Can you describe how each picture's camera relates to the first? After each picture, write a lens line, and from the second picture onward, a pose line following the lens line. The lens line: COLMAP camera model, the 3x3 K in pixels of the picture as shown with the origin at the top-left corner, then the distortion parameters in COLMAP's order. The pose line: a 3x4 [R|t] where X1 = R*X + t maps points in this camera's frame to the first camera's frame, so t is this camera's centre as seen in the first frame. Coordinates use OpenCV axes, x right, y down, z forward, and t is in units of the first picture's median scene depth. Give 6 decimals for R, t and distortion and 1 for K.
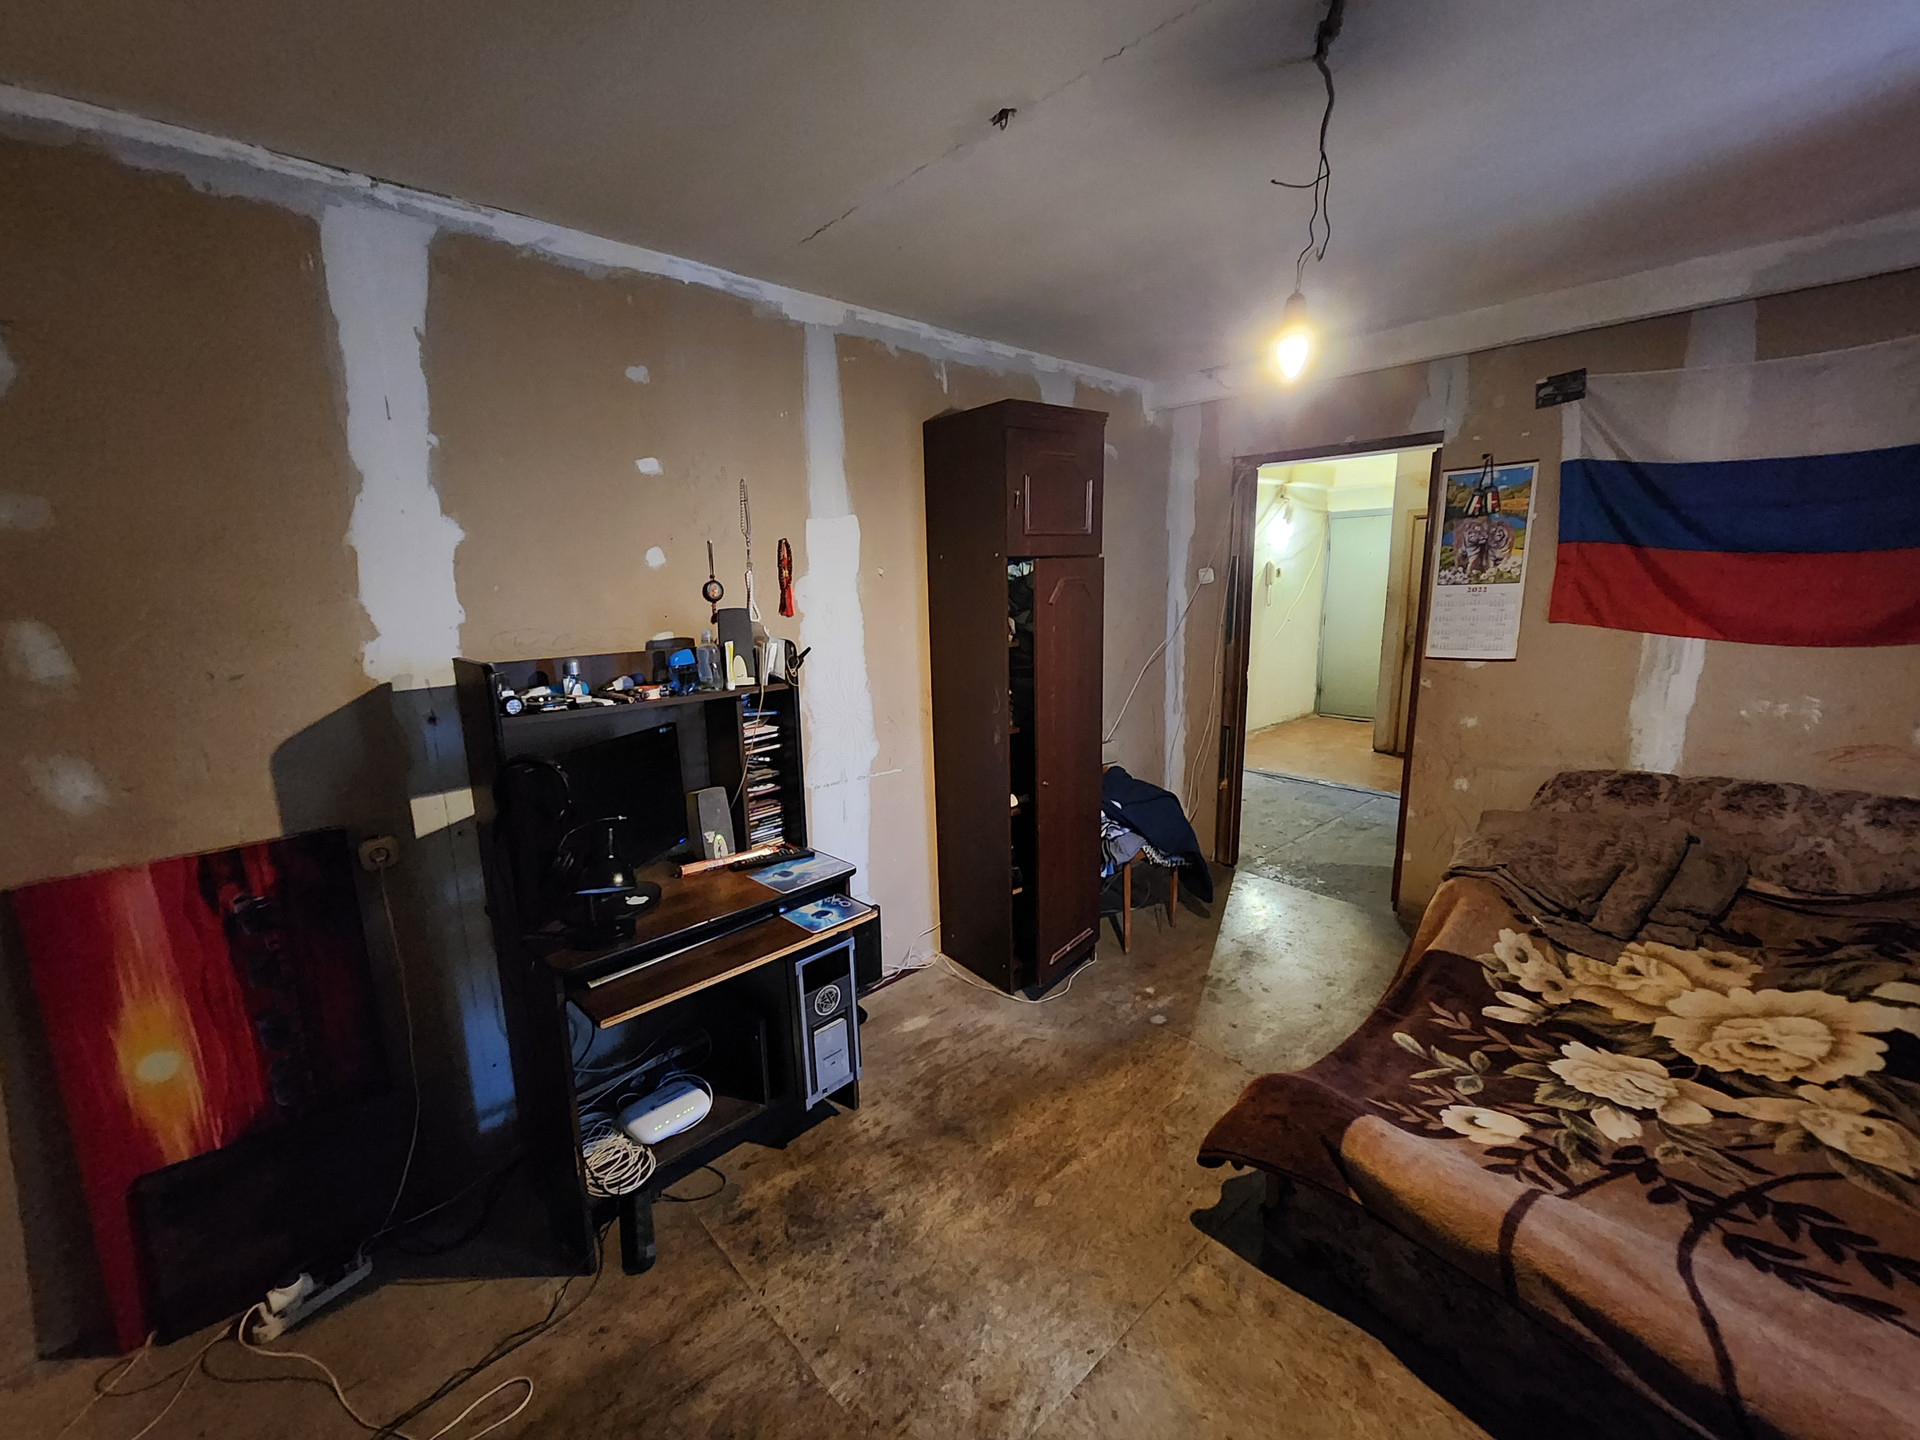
lens RADIAL K [[776.5, 0, 960.0], [0, 776.5, 720.0], [0, 0, 1]] dist [0.002753, -0.000239]
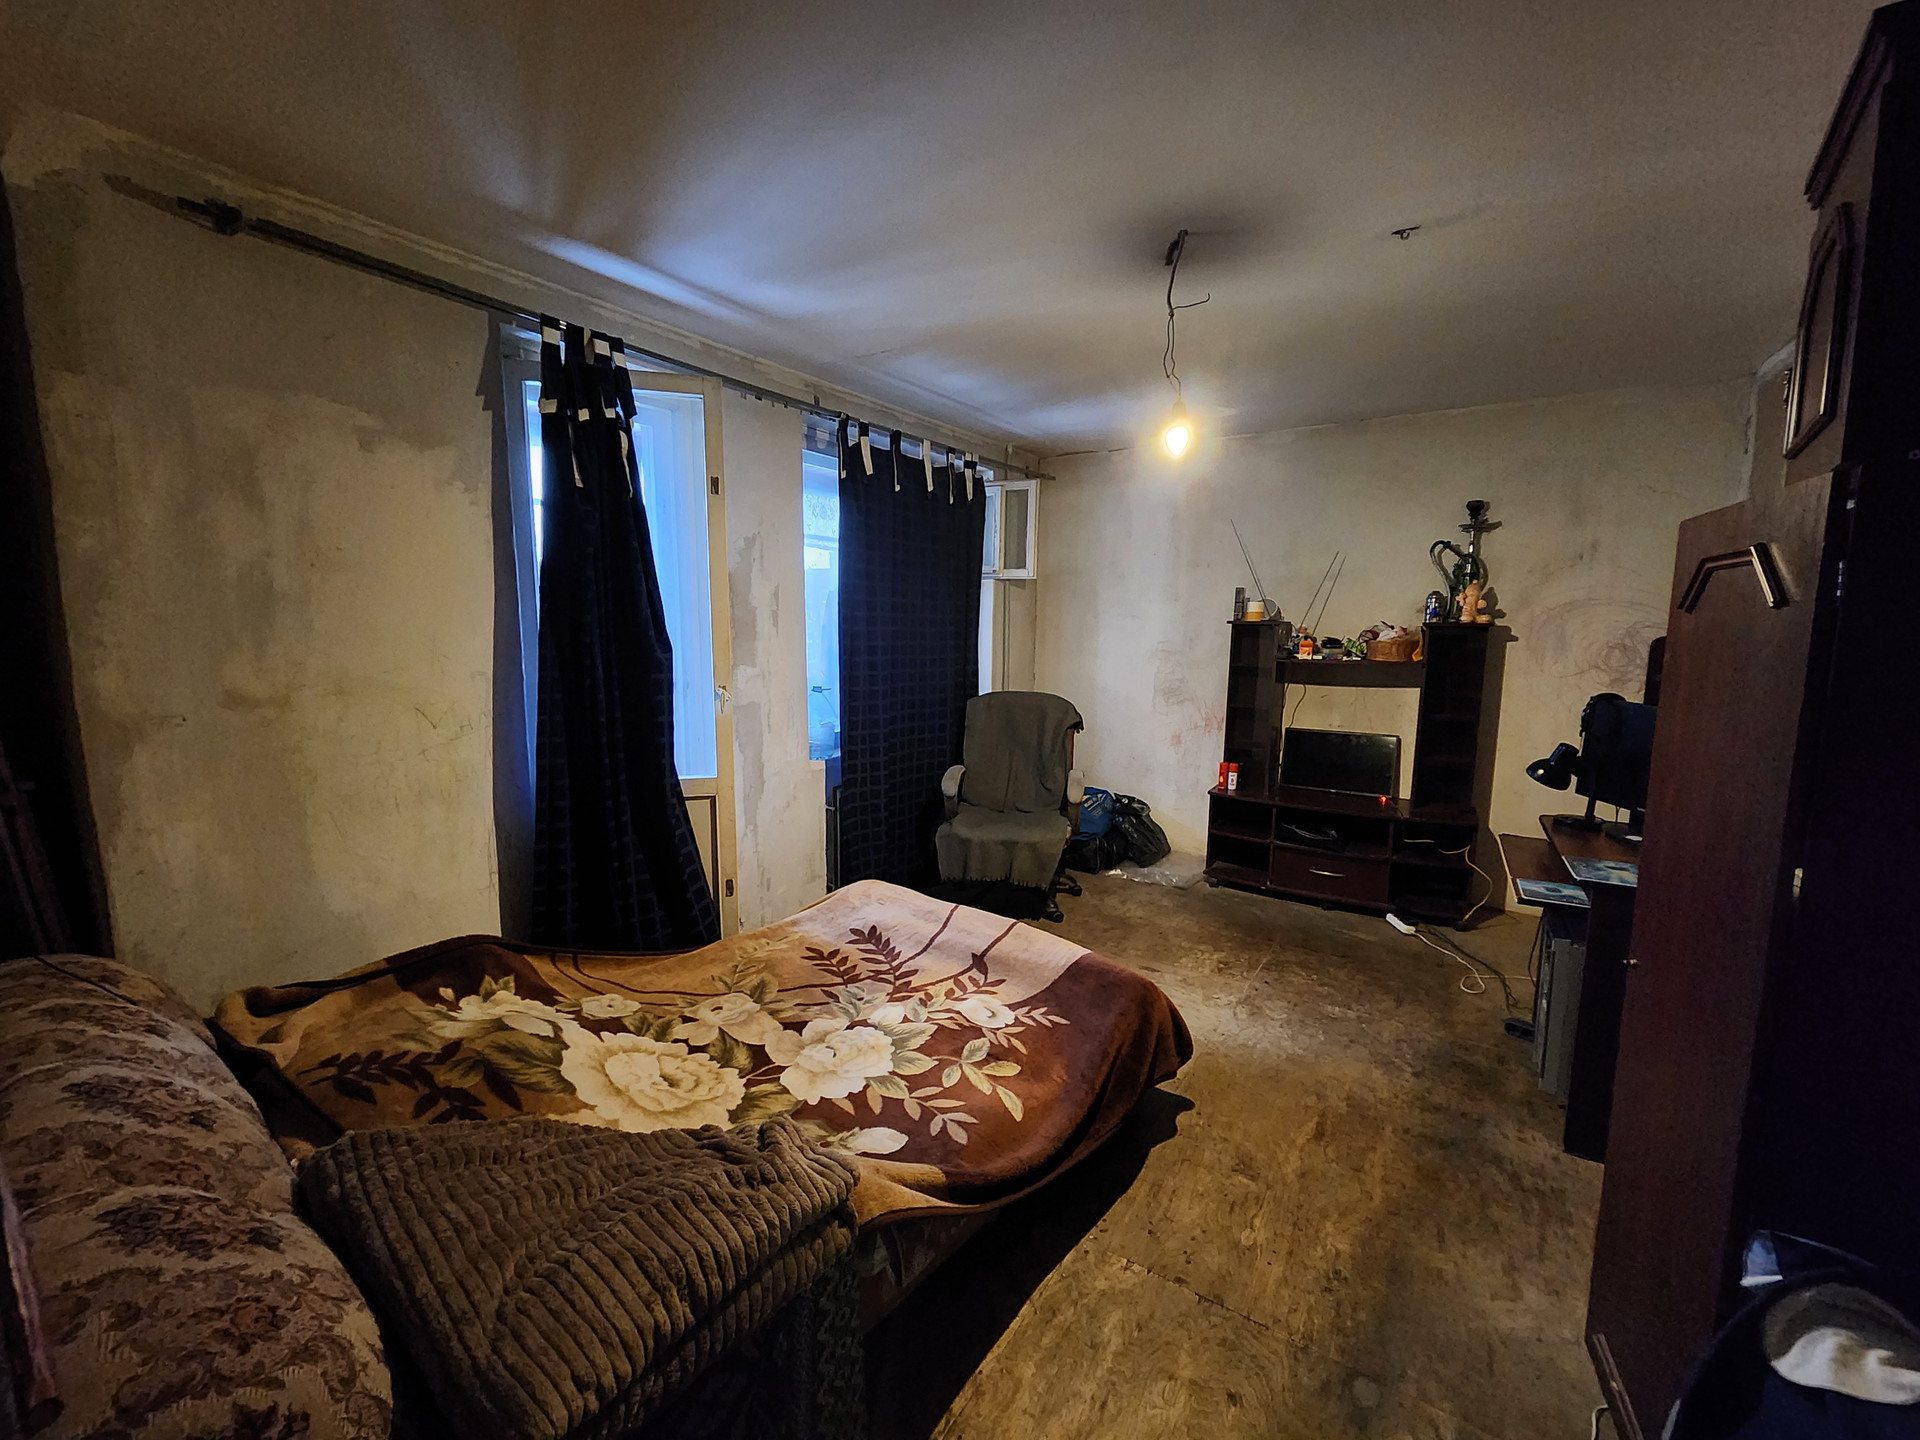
lens RADIAL K [[776.5, 0, 960.0], [0, 776.5, 720.0], [0, 0, 1]] dist [0.002753, -0.000239]
pose [[-0.973426, 0.043577, -0.224819, 0.919432], [-0.030943, 0.947696, 0.317672, -0.313383], [0.226903, 0.316186, -0.921163, 1.886693]]
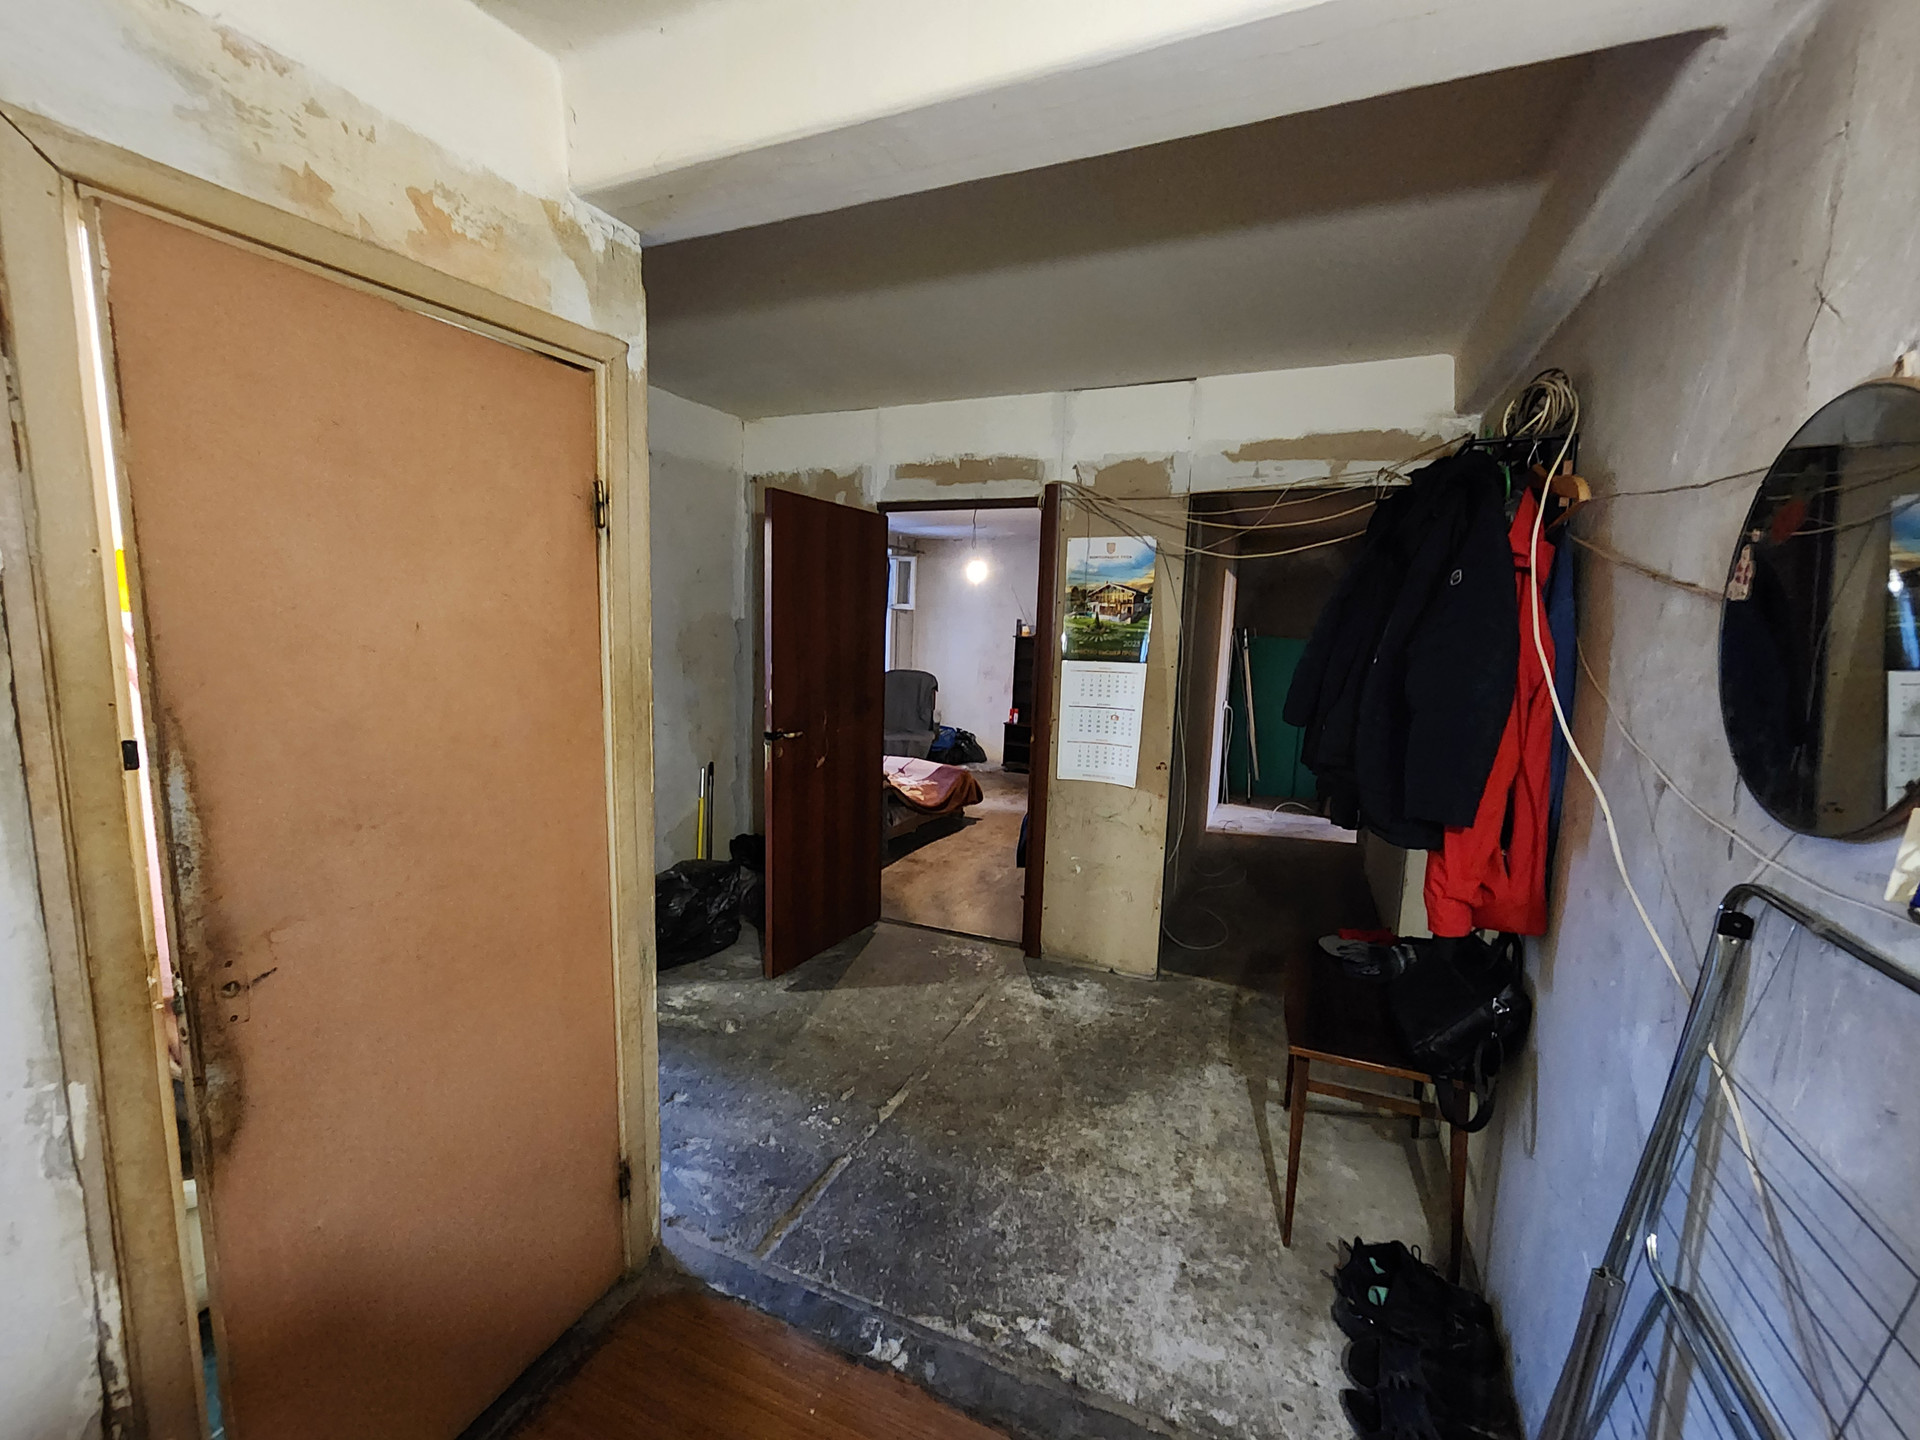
lens RADIAL K [[776.5, 0, 960.0], [0, 776.5, 720.0], [0, 0, 1]] dist [0.002753, -0.000239]
pose [[-0.912882, 0.045952, -0.405628, 1.747281], [-0.092744, 0.944315, 0.315701, -0.816532], [0.397548, 0.325817, -0.857787, 3.750960]]
